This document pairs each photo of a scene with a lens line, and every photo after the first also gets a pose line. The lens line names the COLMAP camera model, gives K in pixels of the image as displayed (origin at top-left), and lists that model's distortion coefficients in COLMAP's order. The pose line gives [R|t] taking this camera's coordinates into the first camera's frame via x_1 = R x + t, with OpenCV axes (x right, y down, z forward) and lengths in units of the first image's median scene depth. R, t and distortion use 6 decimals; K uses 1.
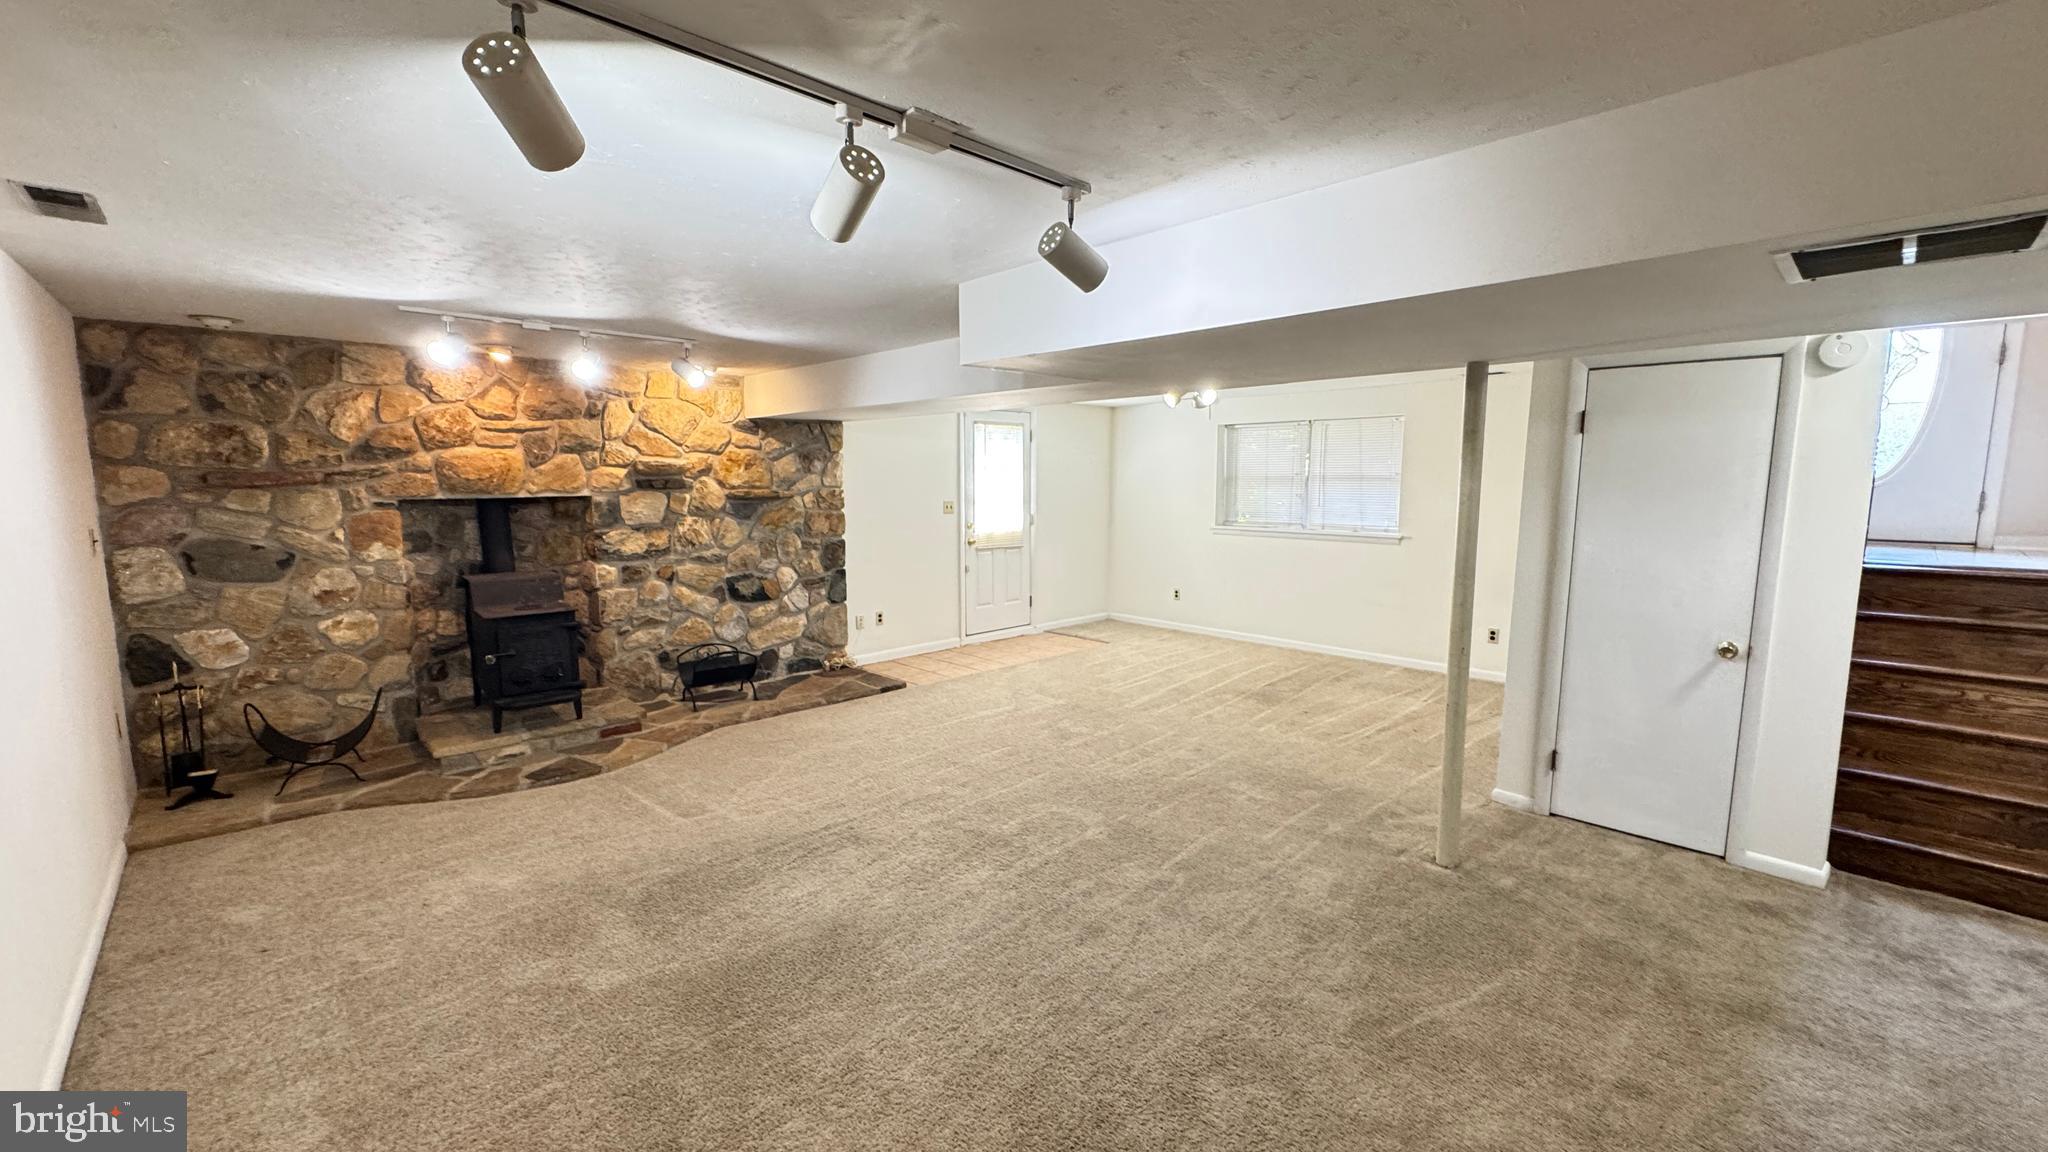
lens RADIAL K [[822.9, 0, 1018.8], [0, 822.9, 568.5], [0, 0, 1]] dist [-0.000464, -0.000676]
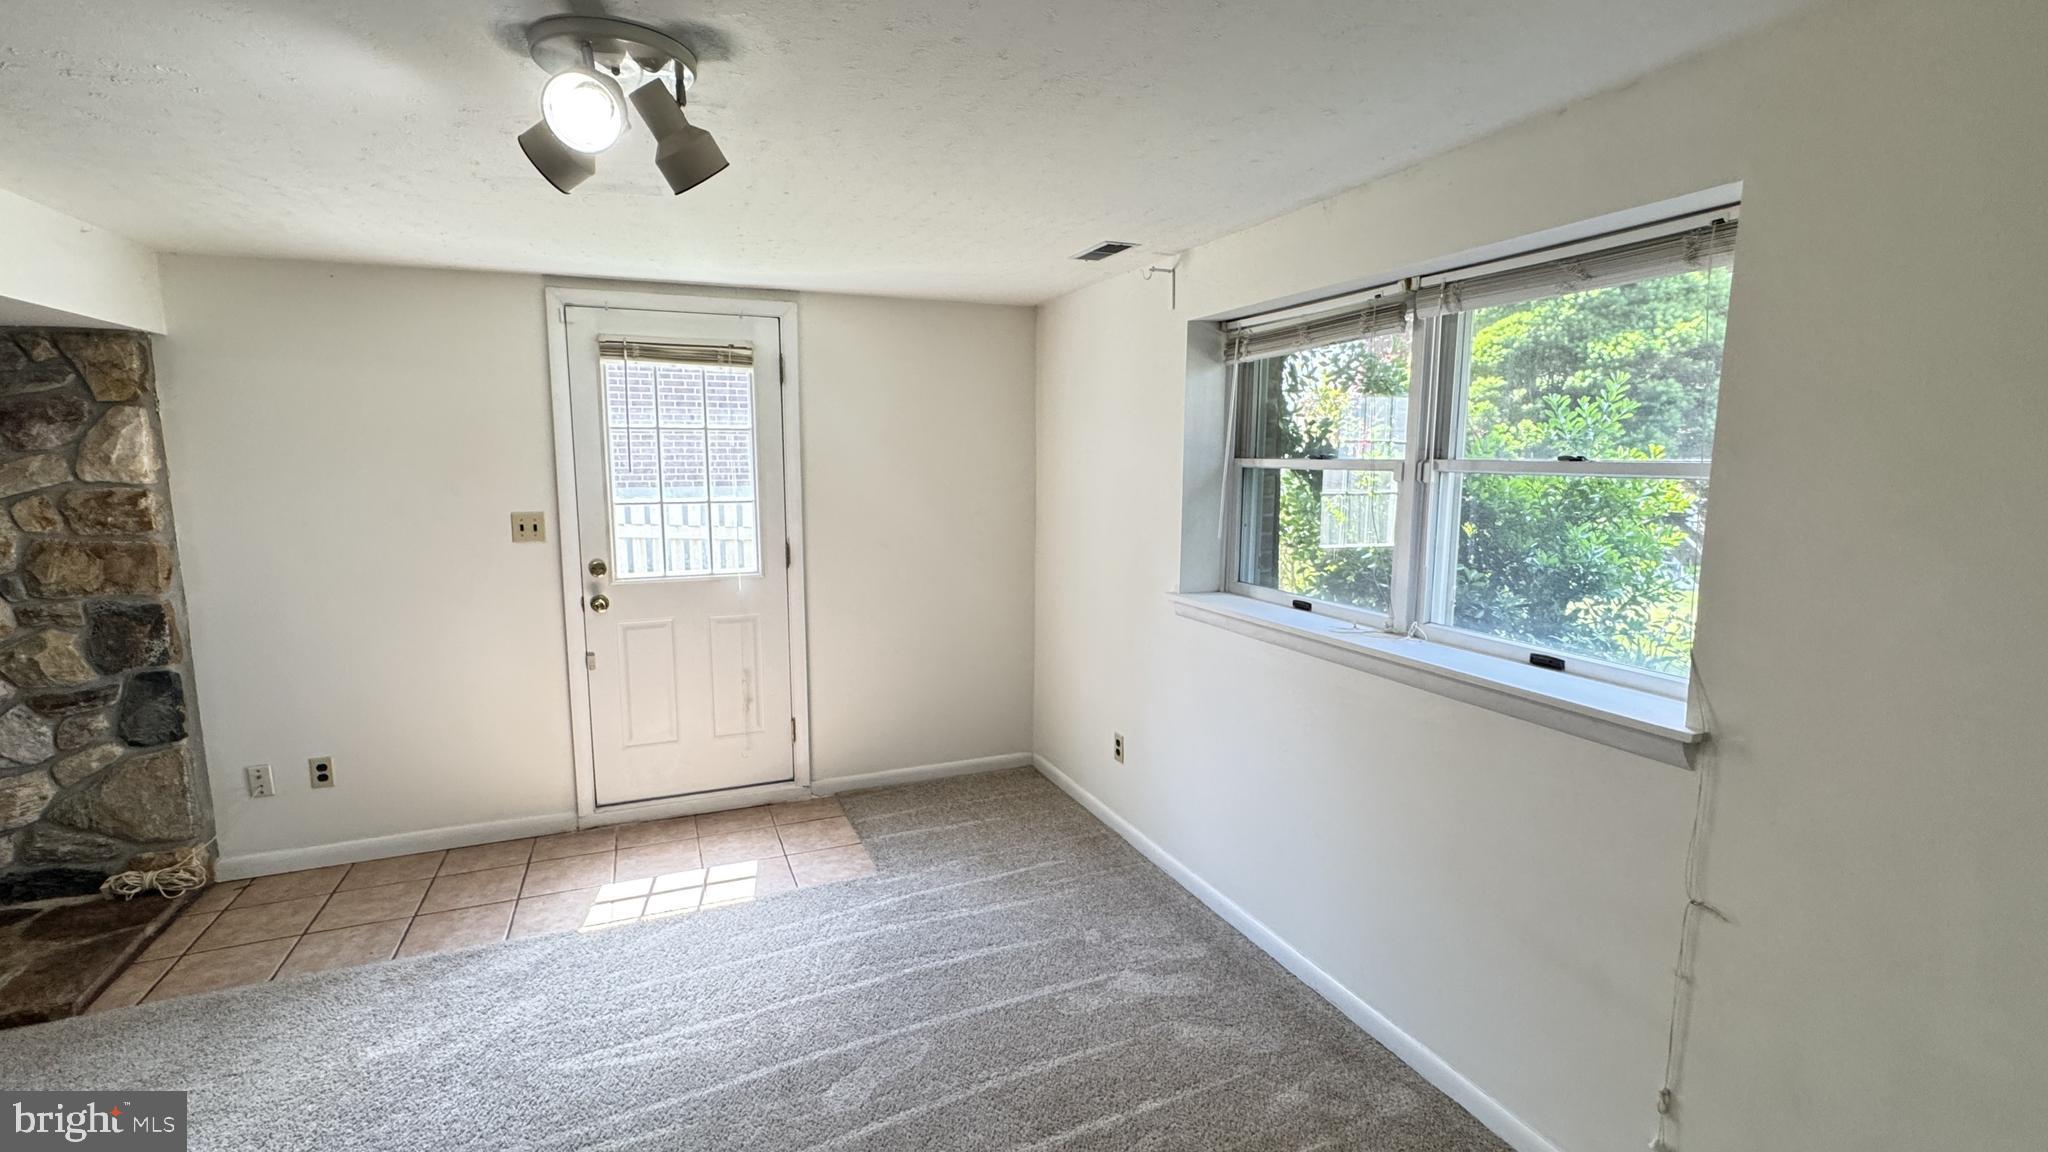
lens RADIAL K [[906.3, 0, 1021.0], [0, 906.3, 574.6], [0, 0, 1]] dist [-0.003243, -0.000279]
pose [[0.928214, 0.047784, -0.368965, 0.464045], [-0.038128, 0.998714, 0.033423, -0.100755], [0.370087, -0.016956, 0.928842, 0.866147]]
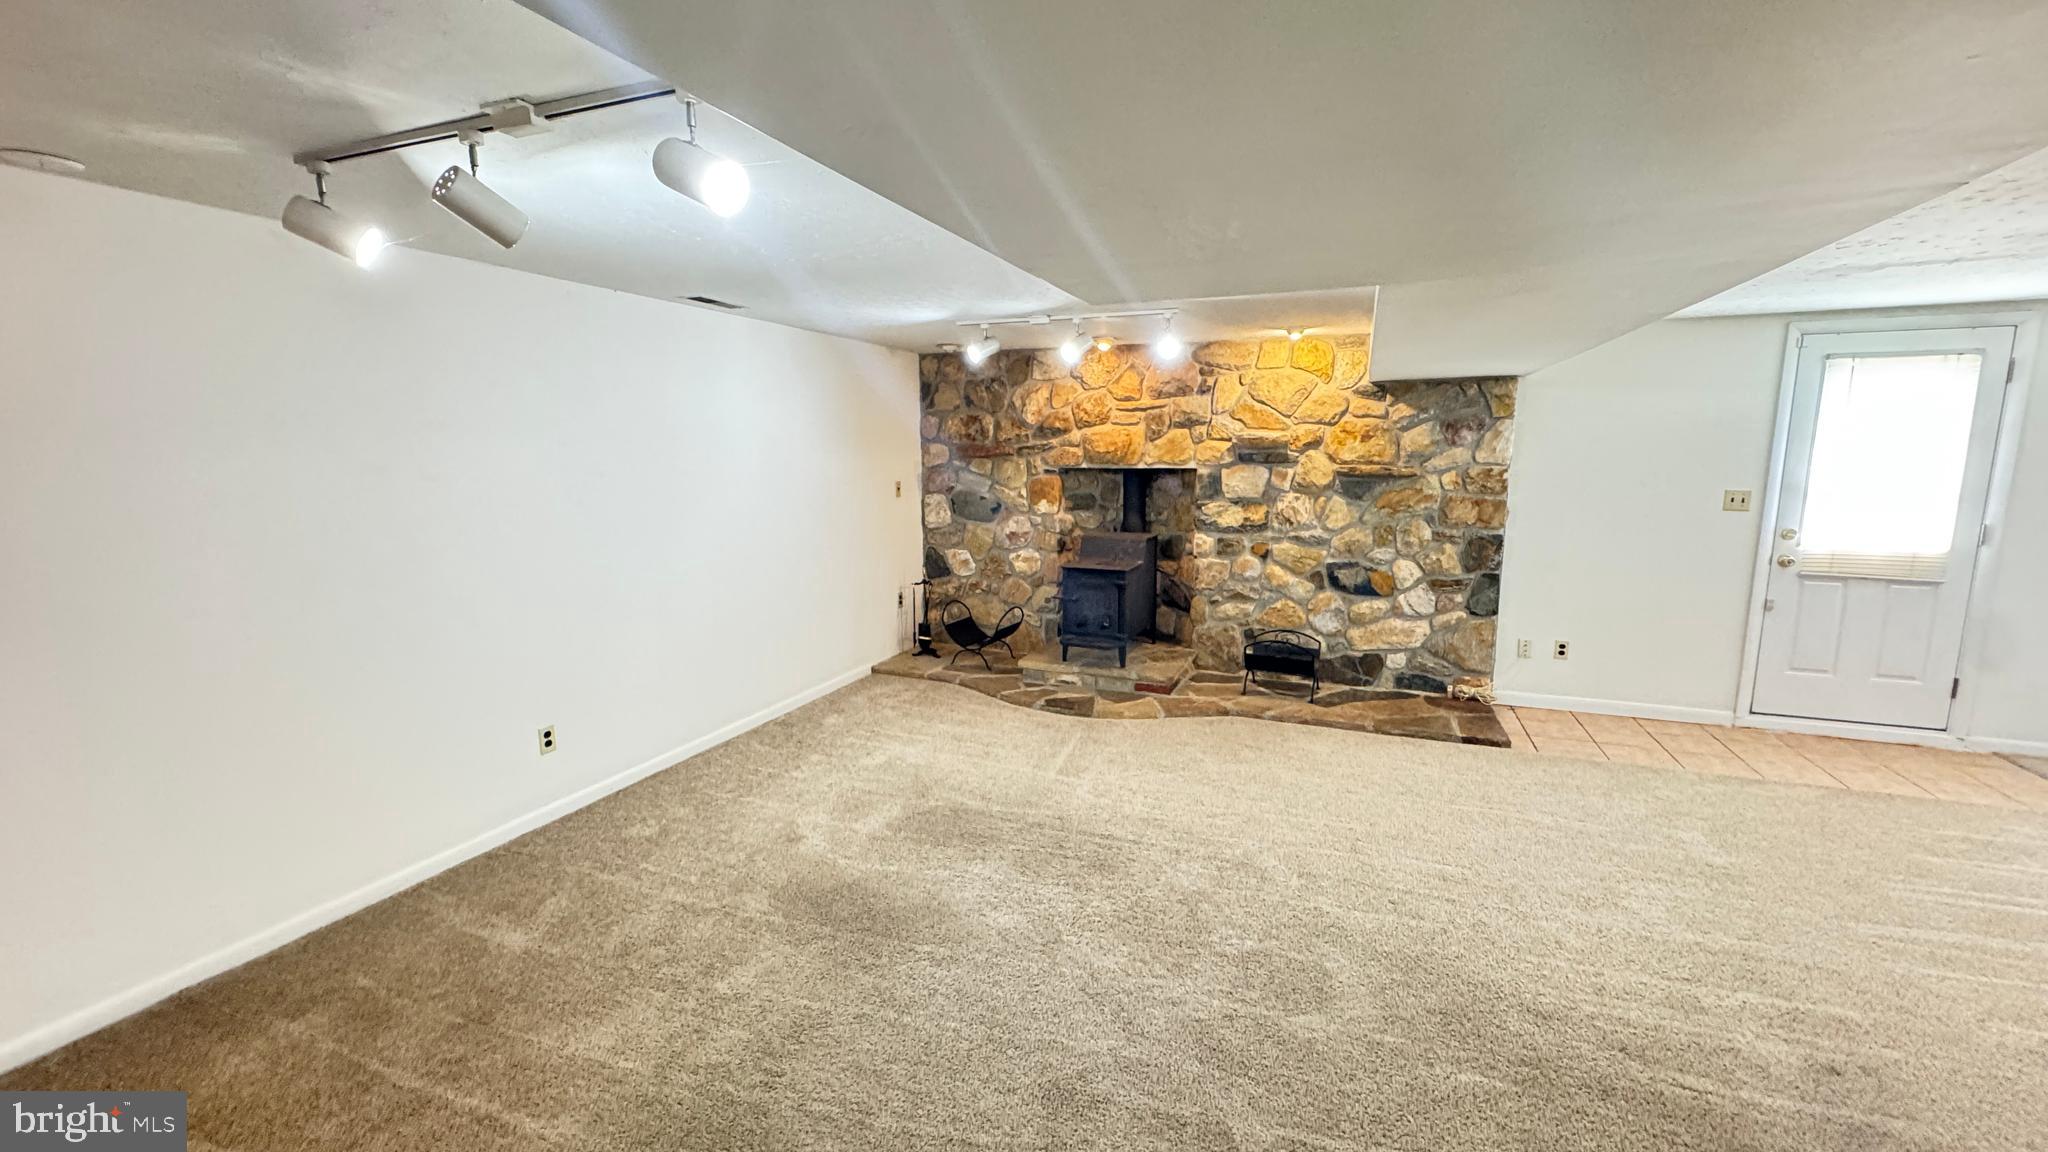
lens RADIAL K [[822.9, 0, 1029.1], [0, 822.9, 570.2], [0, 0, 1]] dist [-0.000464, -0.000676]
pose [[0.413657, 0.133706, -0.900561, 0.347268], [-0.101625, 0.989757, 0.100269, -0.041263], [0.904743, 0.050043, 0.423008, 0.350378]]
